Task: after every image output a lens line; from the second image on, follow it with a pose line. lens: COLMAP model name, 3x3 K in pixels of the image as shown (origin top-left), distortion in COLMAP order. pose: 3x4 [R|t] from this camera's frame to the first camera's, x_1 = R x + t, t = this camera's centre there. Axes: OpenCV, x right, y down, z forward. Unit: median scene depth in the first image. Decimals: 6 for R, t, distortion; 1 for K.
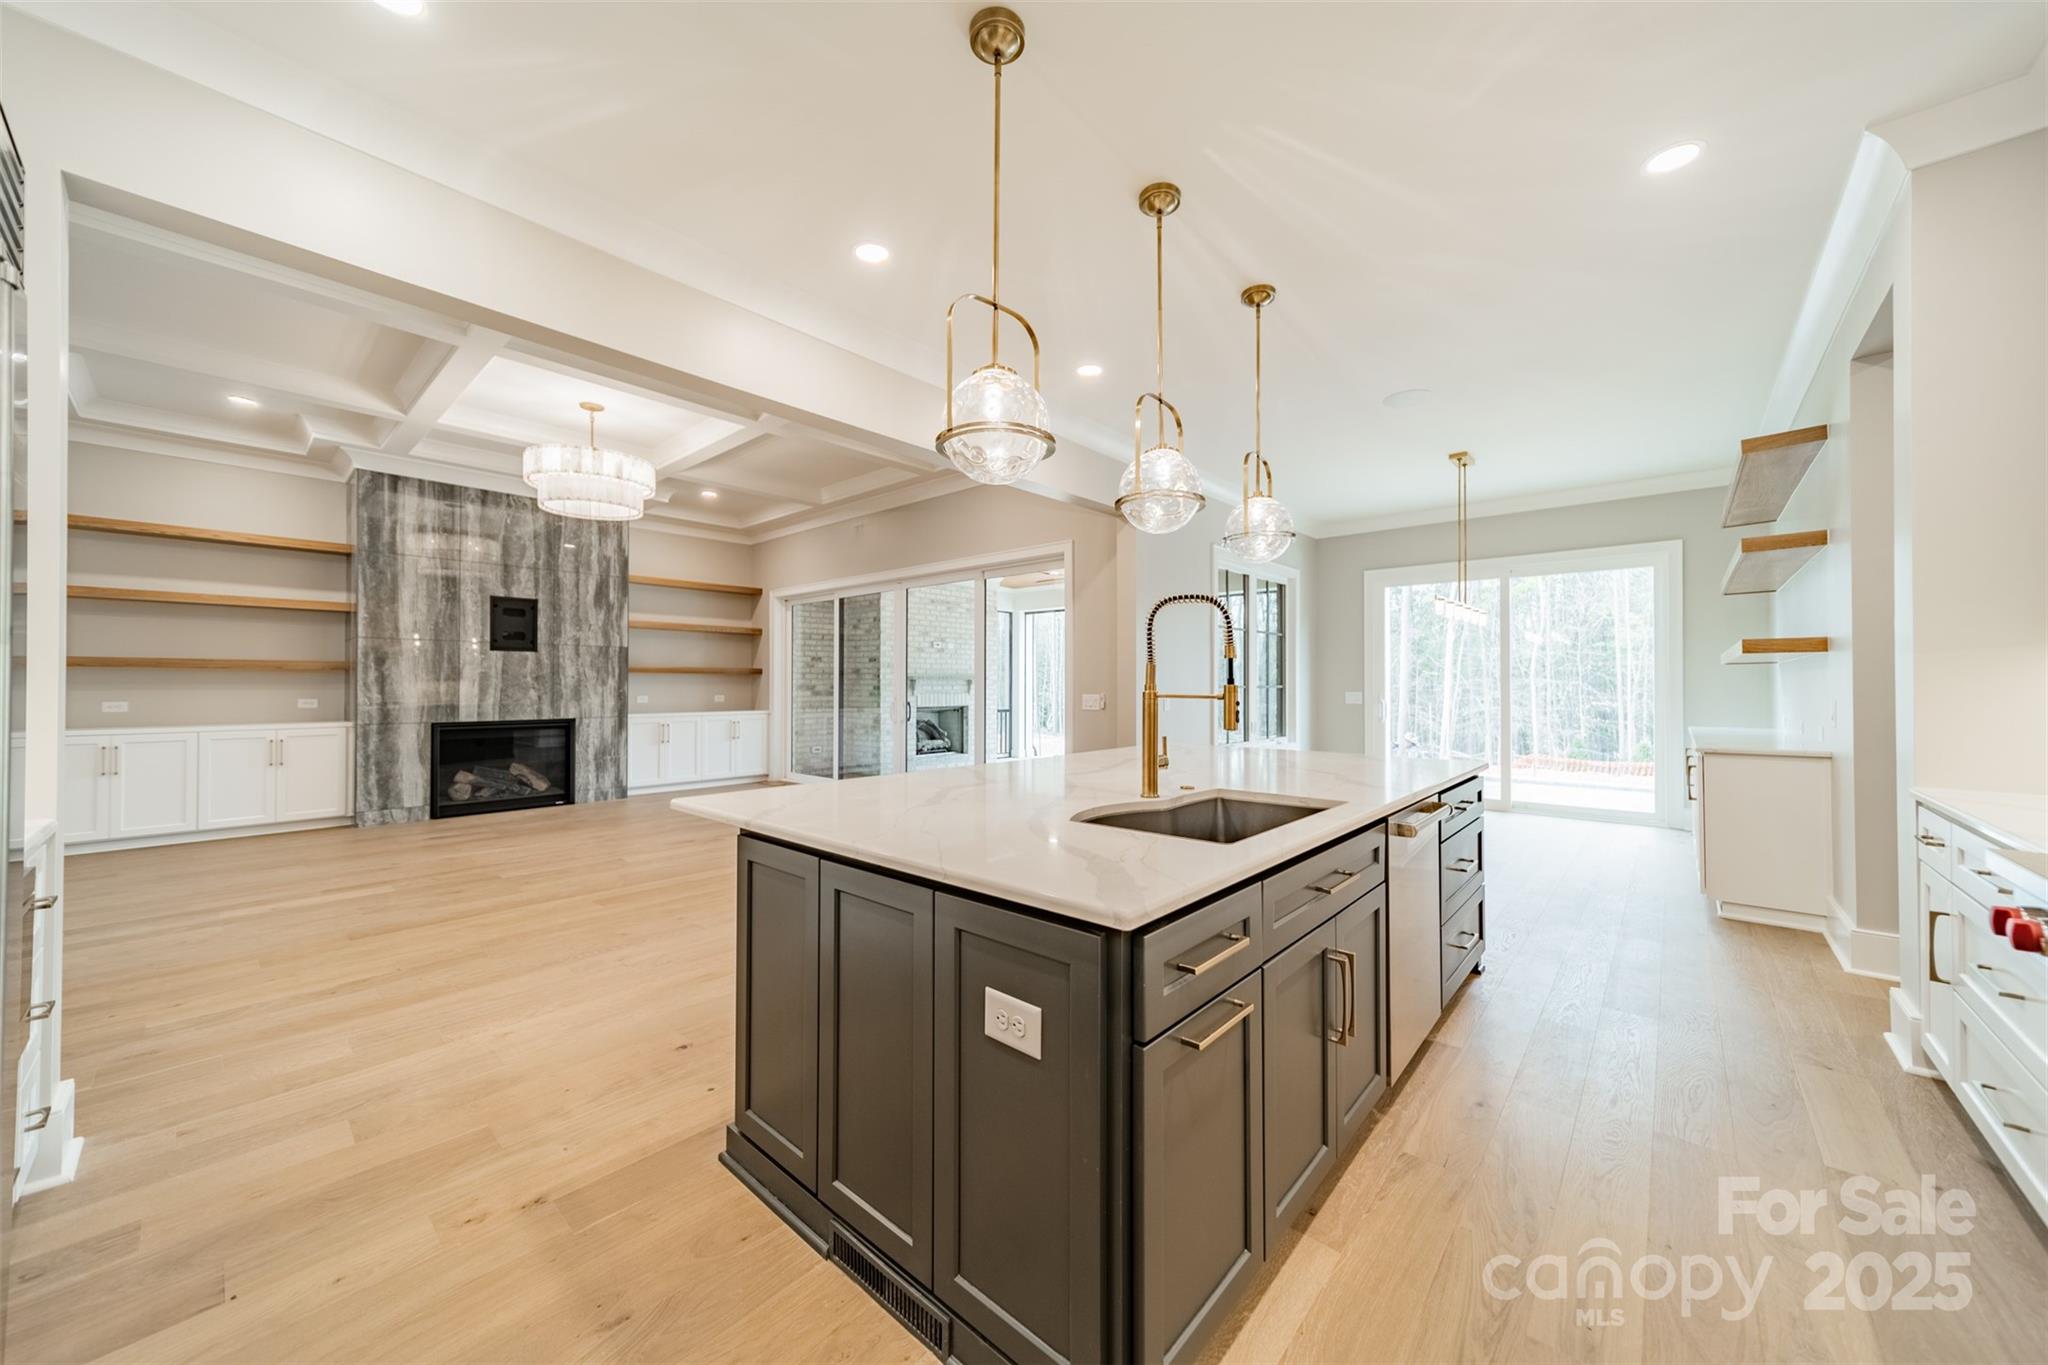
lens RADIAL K [[723.2, 0, 1030.7], [0, 723.2, 682.6], [0, 0, 1]] dist [0.001526, 0.000138]
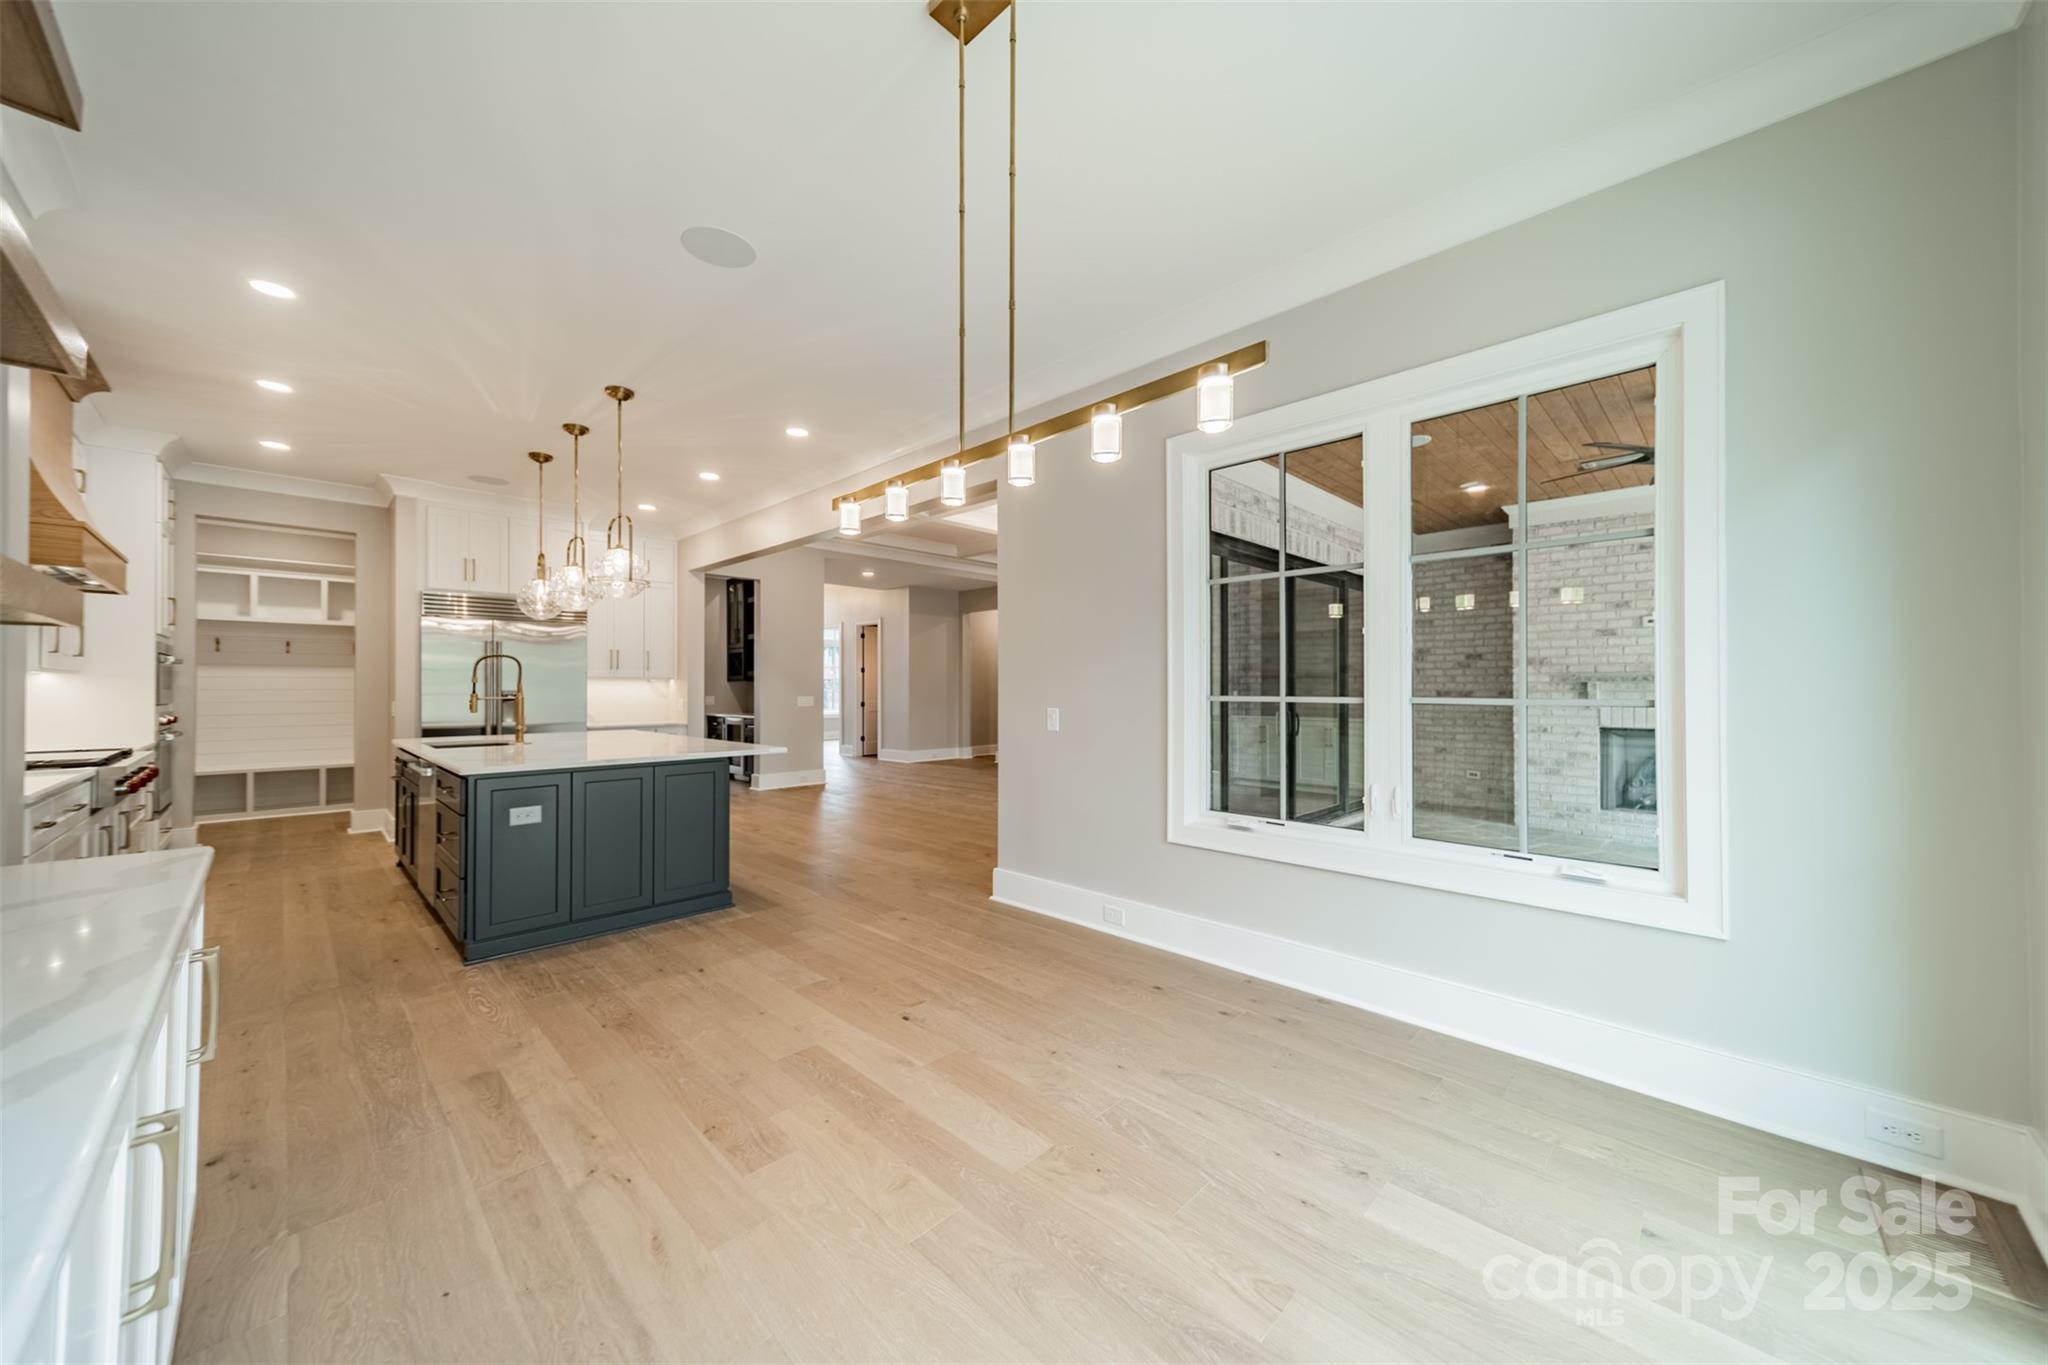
lens RADIAL K [[723.2, 0, 1030.7], [0, 723.2, 682.6], [0, 0, 1]] dist [0.001526, 0.000138]
pose [[-0.051900, -0.010260, -0.998600, 2.201692], [0.004186, 0.999936, -0.010491, 0.004700], [0.998644, -0.004725, -0.051854, 2.555368]]
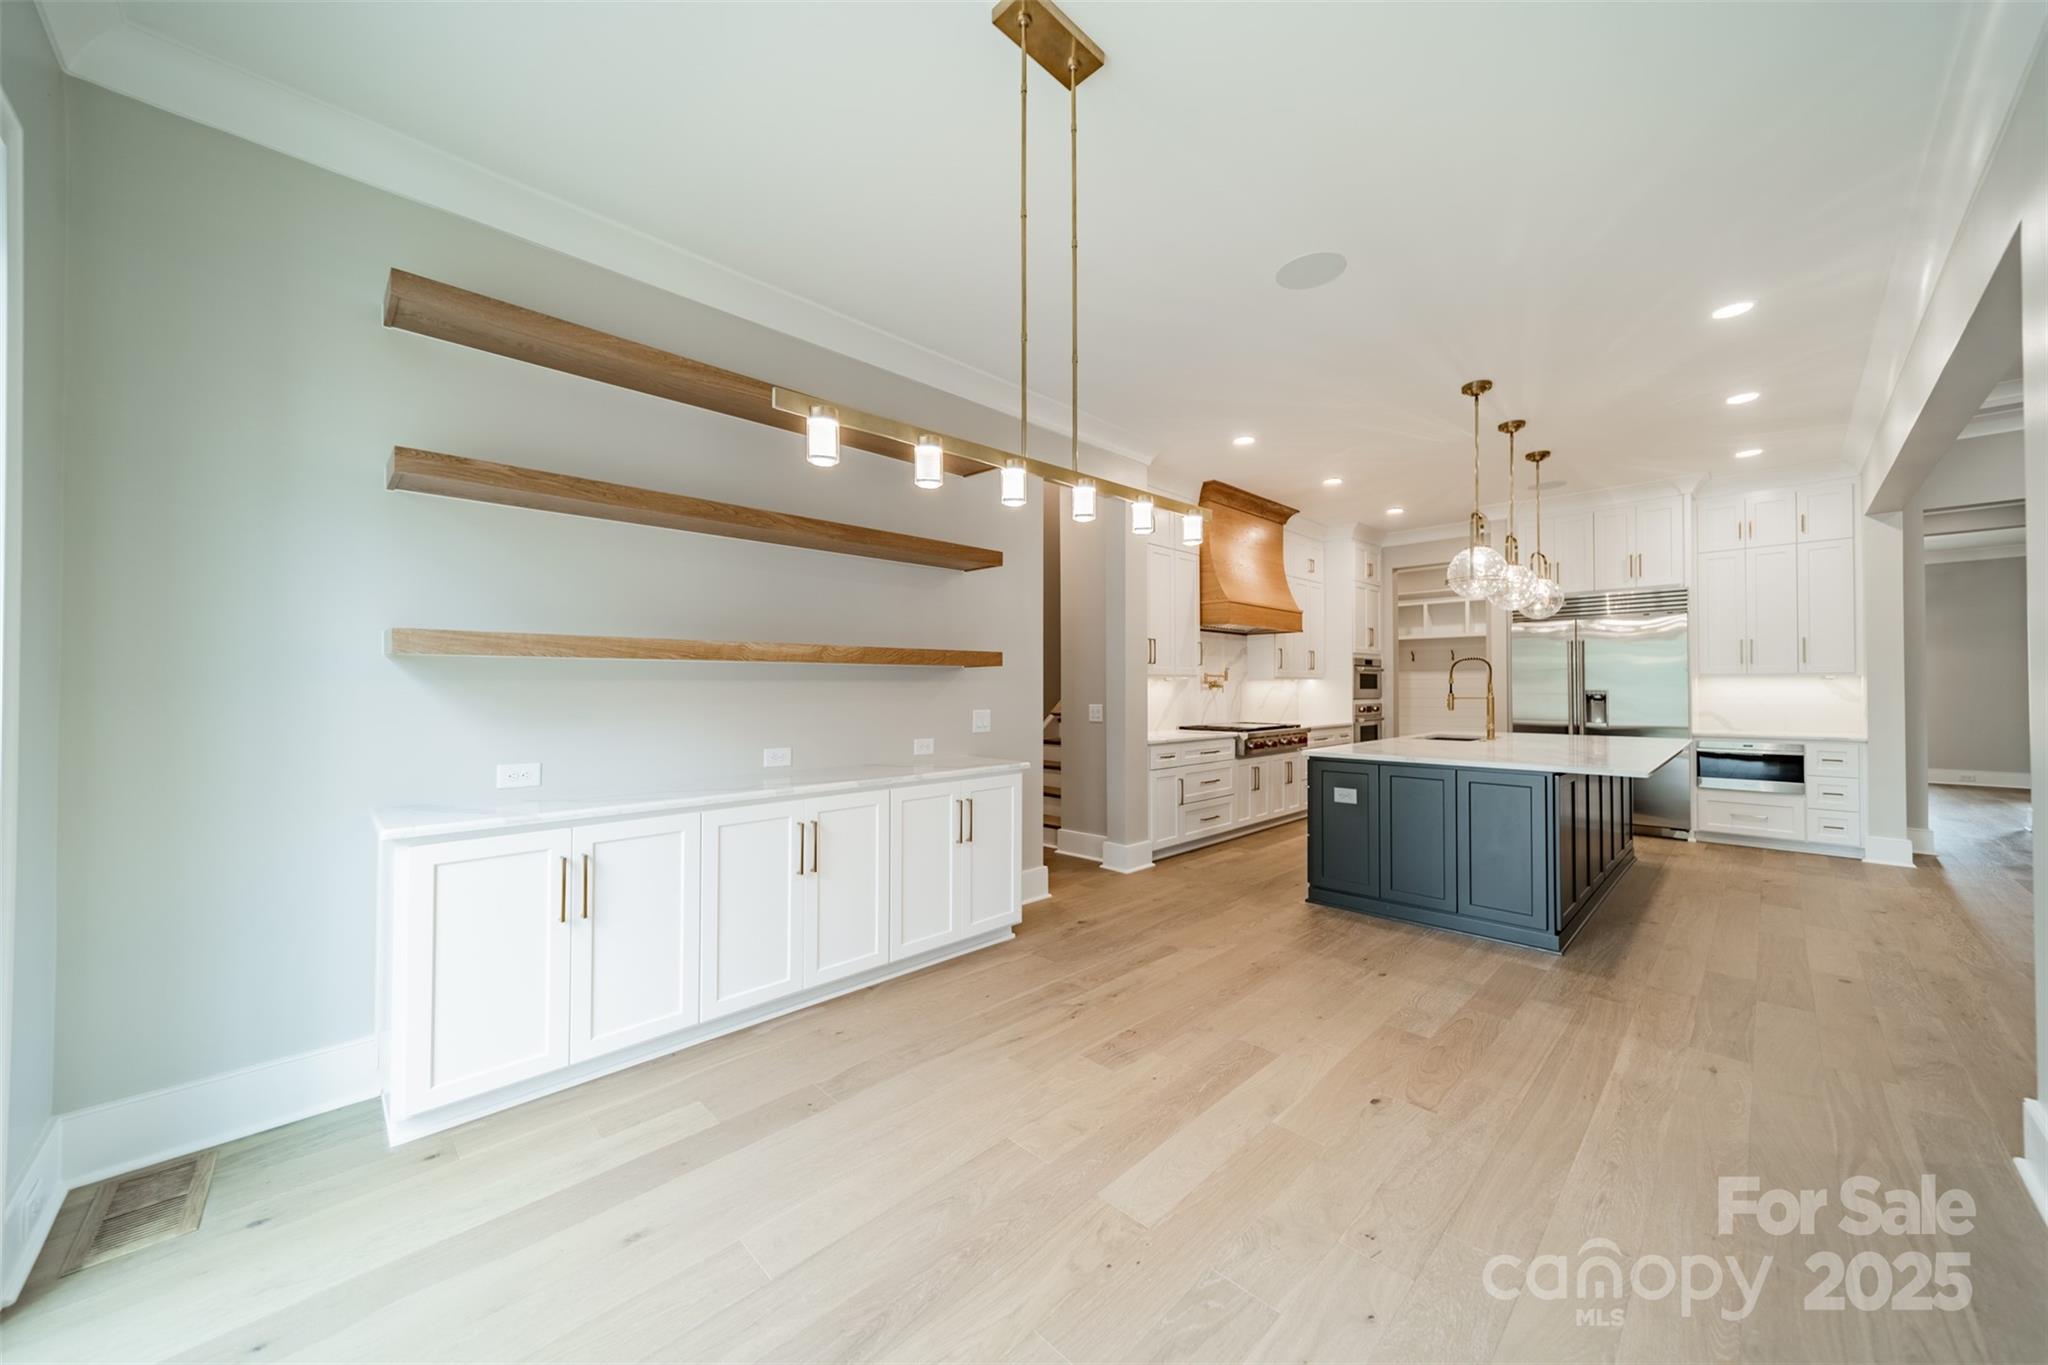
lens RADIAL K [[723.2, 0, 1030.7], [0, 723.2, 682.6], [0, 0, 1]] dist [0.001526, 0.000138]
pose [[-0.997333, 0.000721, 0.072979, 1.408589], [-0.000057, 0.999943, -0.010651, -0.001766], [-0.072983, -0.010626, -0.997277, 3.278554]]
